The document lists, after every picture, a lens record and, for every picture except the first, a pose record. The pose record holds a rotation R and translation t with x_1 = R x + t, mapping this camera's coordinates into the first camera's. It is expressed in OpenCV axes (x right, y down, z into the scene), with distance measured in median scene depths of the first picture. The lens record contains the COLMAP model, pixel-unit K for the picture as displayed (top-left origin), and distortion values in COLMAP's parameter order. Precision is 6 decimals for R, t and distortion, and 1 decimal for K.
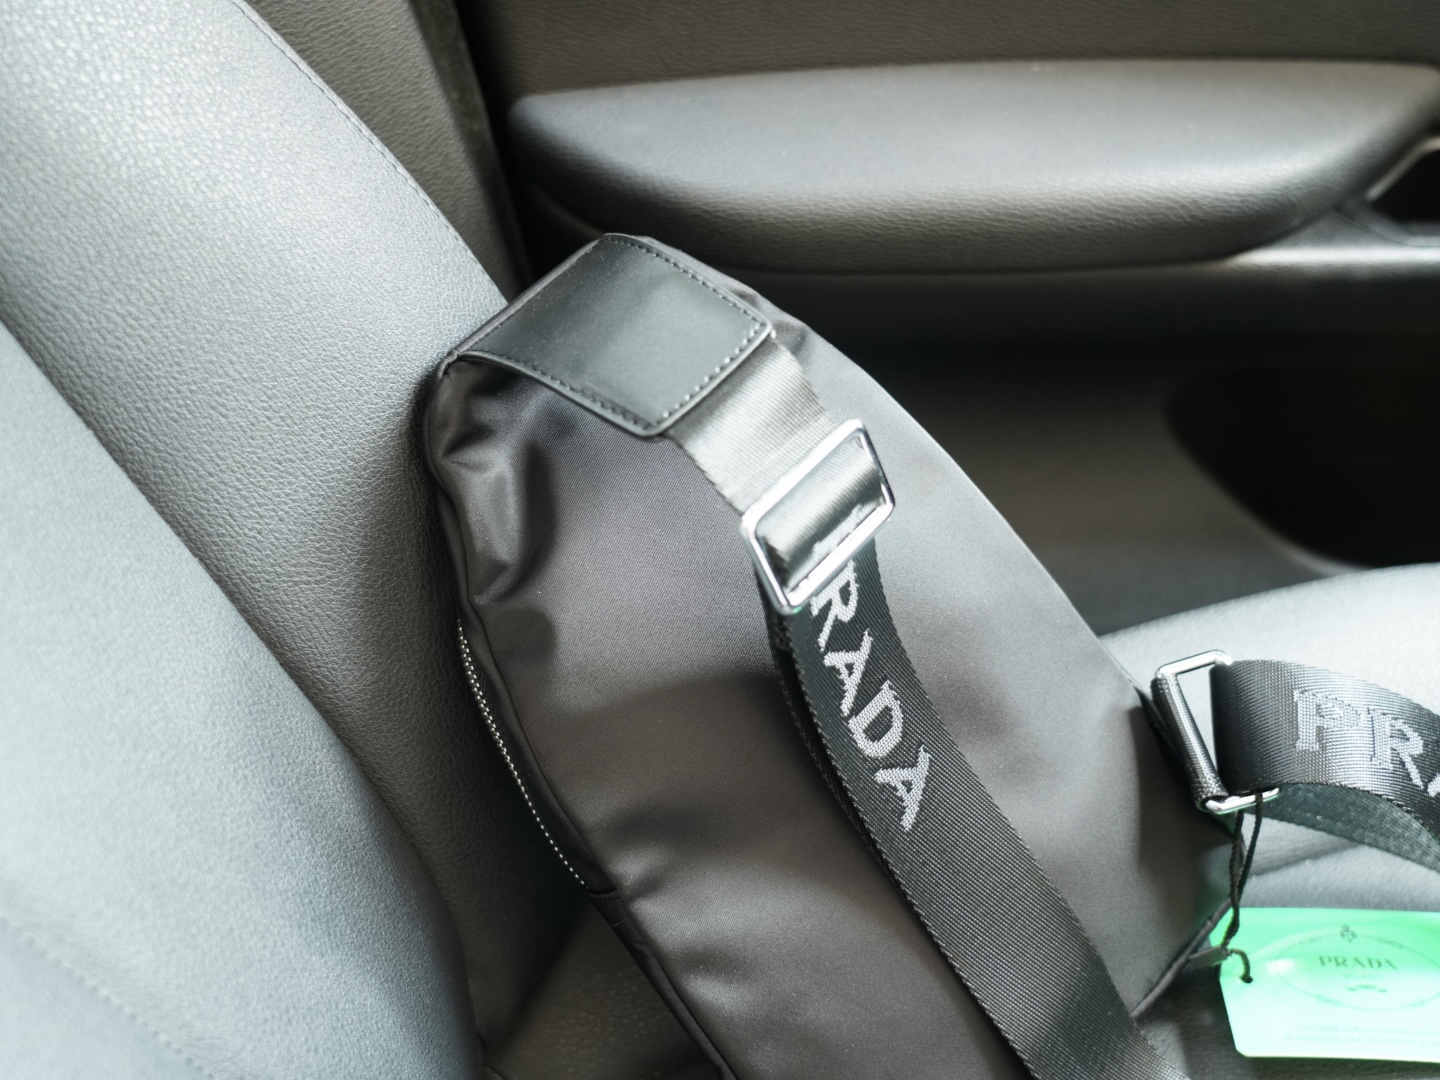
lens RADIAL K [[1426.8, 0, 720.0], [0, 1426.8, 540.0], [0, 0, 1]] dist [-0.081121, -0.009284]
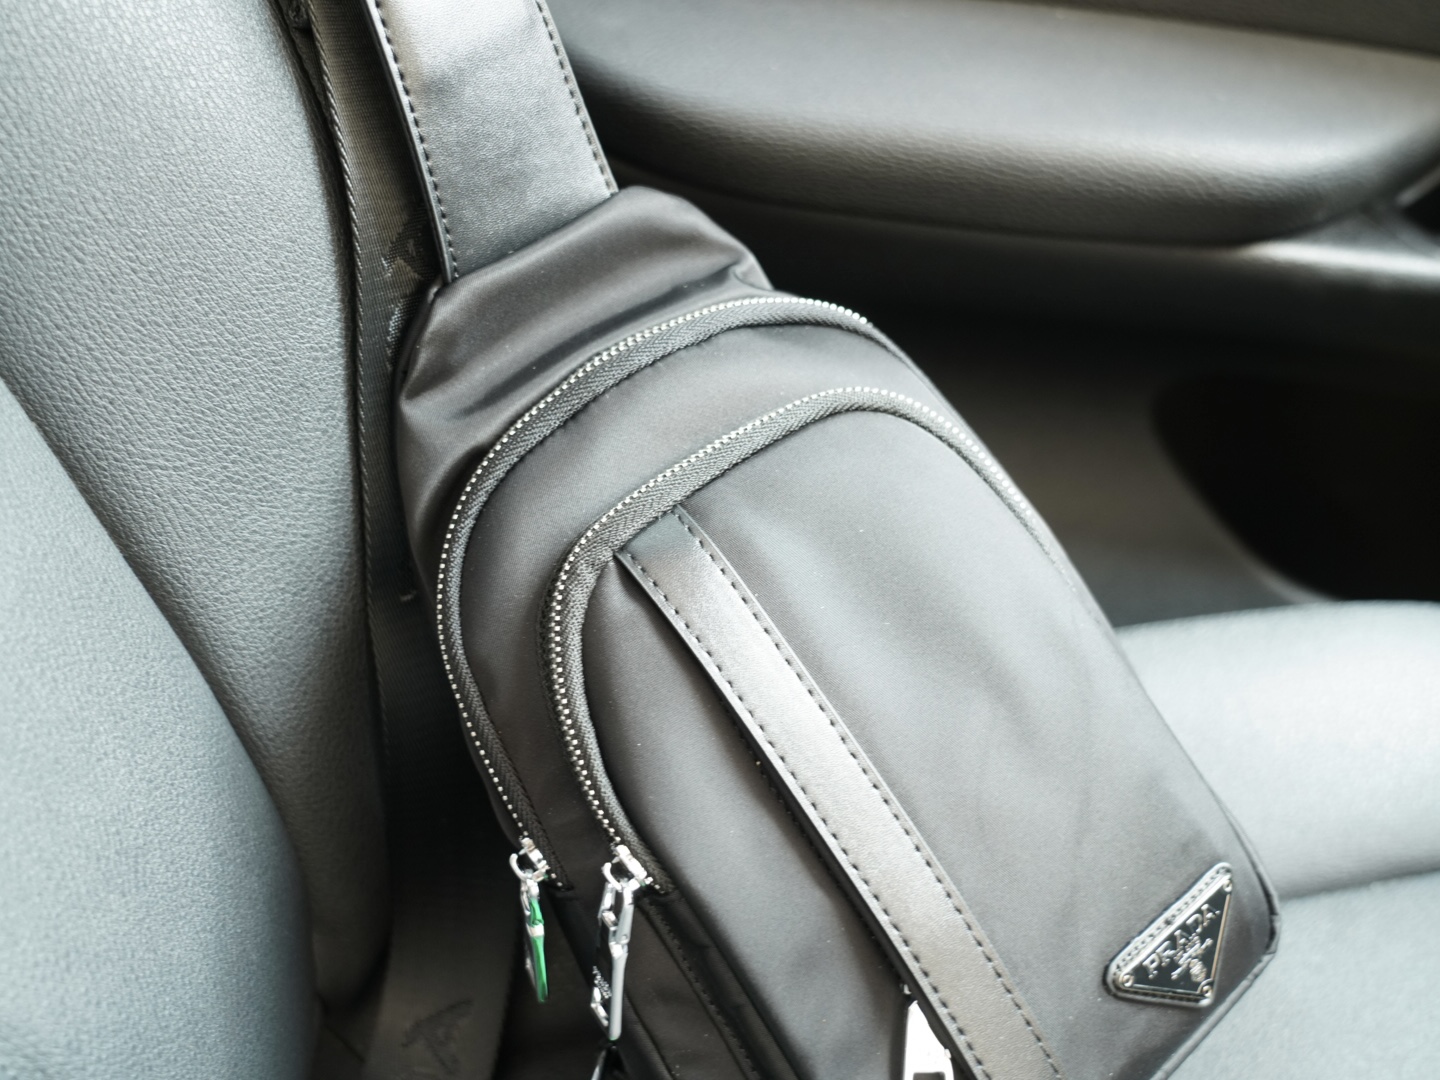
lens RADIAL K [[1426.8, 0, 720.0], [0, 1426.8, 540.0], [0, 0, 1]] dist [-0.081121, -0.009284]
pose [[0.992726, 0.117422, 0.026606, 0.032325], [-0.117941, 0.992841, 0.018884, 0.018672], [-0.024199, -0.021885, 0.999468, 0.133679]]
